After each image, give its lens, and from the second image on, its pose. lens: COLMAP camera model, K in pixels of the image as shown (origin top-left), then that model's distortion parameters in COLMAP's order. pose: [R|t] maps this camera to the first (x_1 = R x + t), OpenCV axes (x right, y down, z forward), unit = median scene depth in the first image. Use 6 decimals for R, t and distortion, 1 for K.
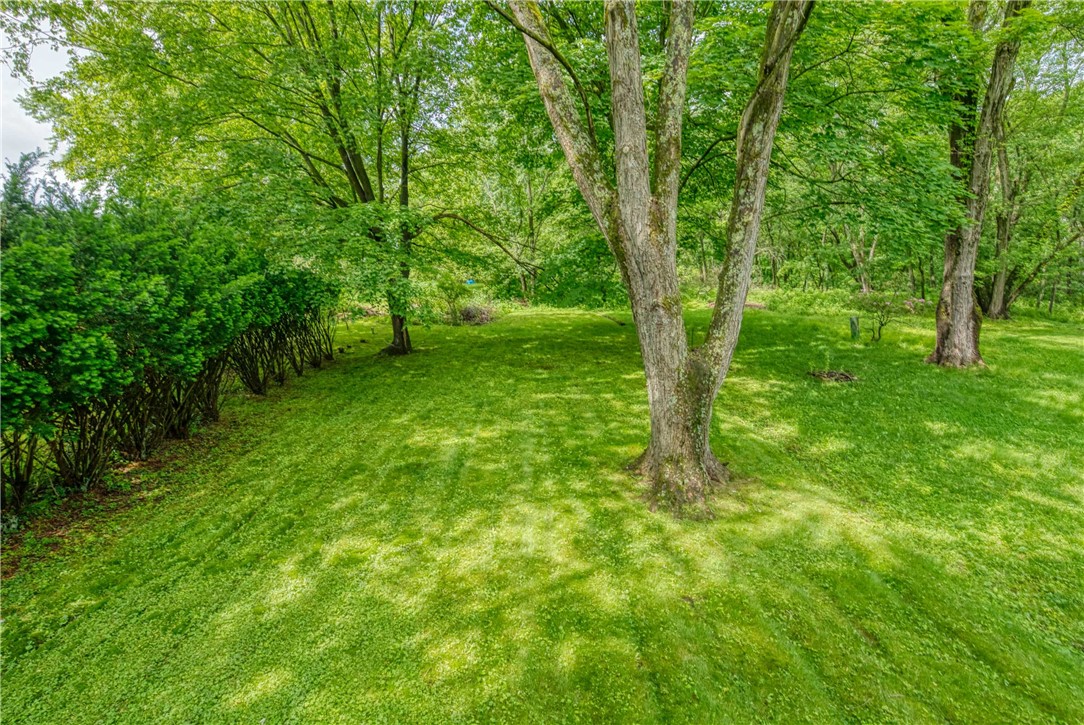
lens RADIAL K [[503.3, 0, 539.6], [0, 503.3, 357.2], [0, 0, 1]] dist [-0.011424, 0.000262]
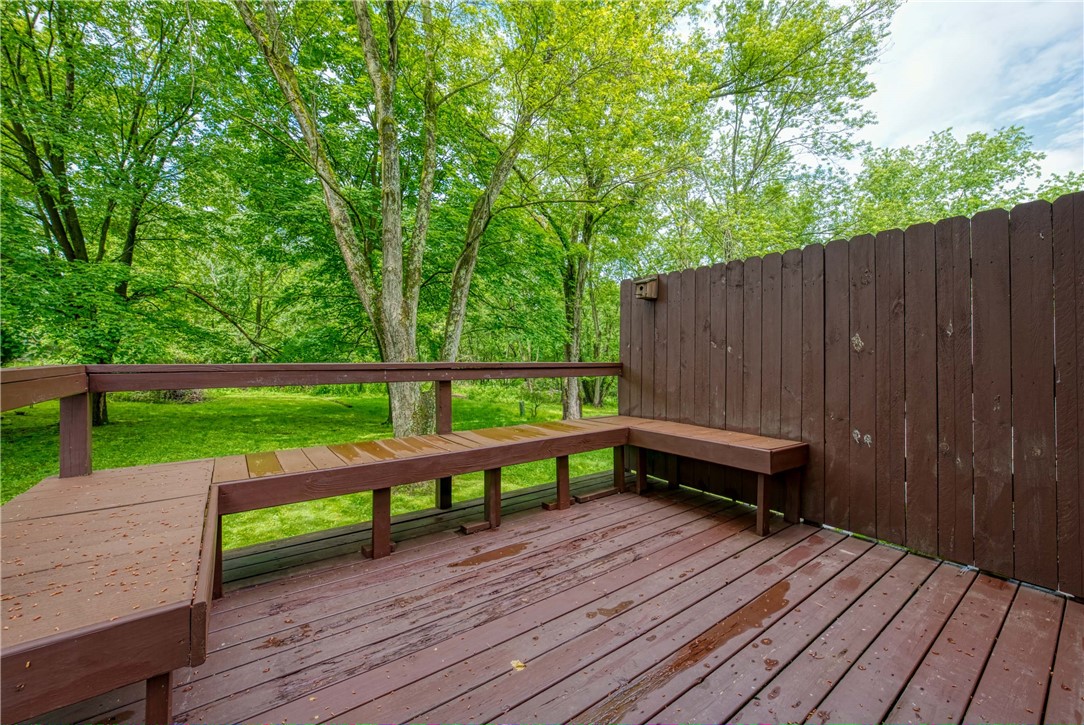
lens RADIAL K [[435.0, 0, 541.6], [0, 435.0, 357.5], [0, 0, 1]] dist [-0.010332, 0.000102]
pose [[0.830132, 0.091407, 0.550023, -0.146369], [0.020692, 0.980740, -0.194217, 0.140674], [-0.557182, 0.172607, 0.812253, -0.339508]]
